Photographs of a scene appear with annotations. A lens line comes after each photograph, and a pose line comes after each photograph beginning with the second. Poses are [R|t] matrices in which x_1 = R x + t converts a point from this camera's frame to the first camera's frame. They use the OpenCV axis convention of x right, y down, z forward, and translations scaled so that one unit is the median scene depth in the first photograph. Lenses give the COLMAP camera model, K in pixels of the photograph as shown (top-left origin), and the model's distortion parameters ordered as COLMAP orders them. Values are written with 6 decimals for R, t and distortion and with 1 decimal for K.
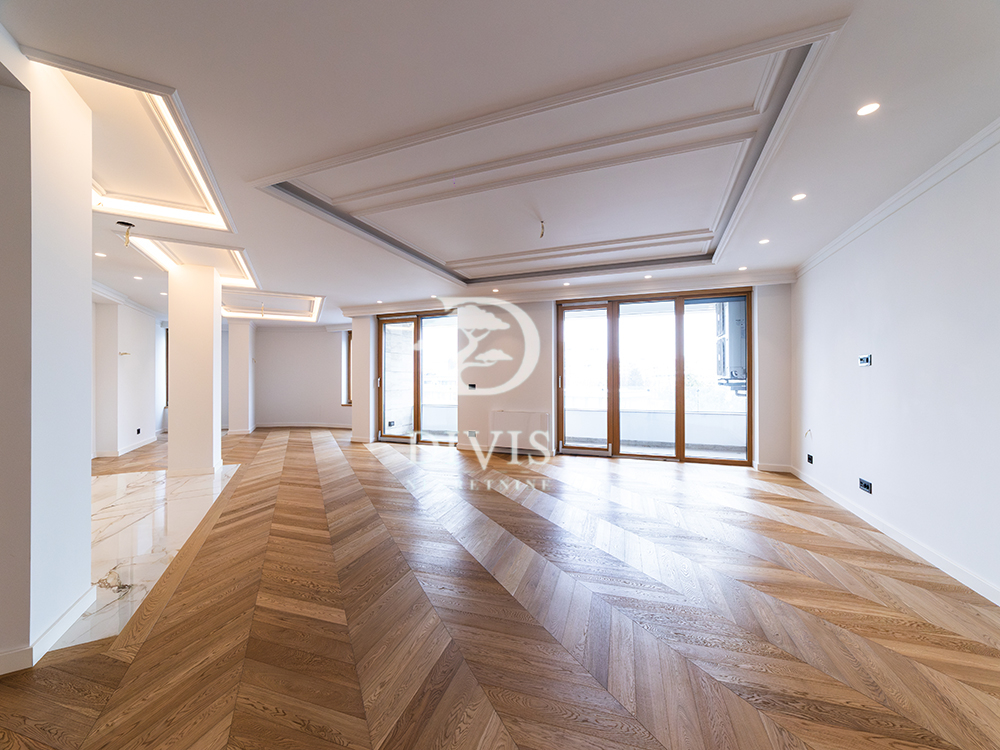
lens RADIAL K [[378.9, 0, 500.0], [0, 378.9, 375.0], [0, 0, 1]] dist [-0.001158, 0.000002]
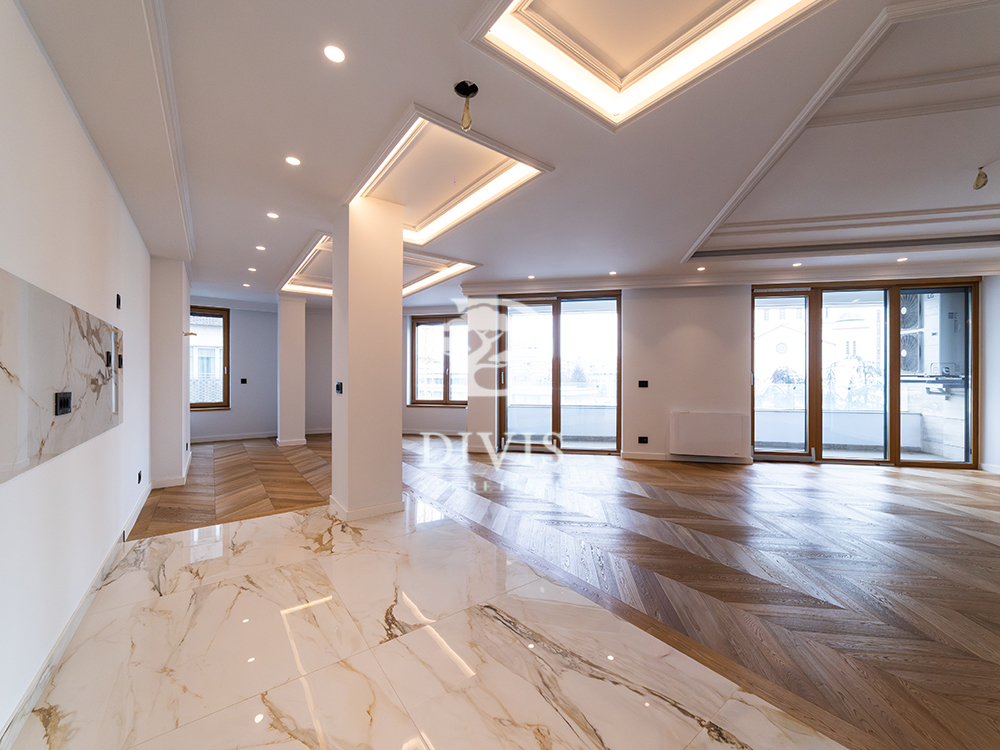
lens RADIAL K [[386.5, 0, 504.1], [0, 386.5, 387.8], [0, 0, 1]] dist [0.001827, 0.000299]
pose [[0.984101, -0.000289, 0.177612, -0.577039], [-0.007402, 0.999063, 0.042636, 0.004612], [-0.177458, -0.043273, 0.983177, 0.228091]]
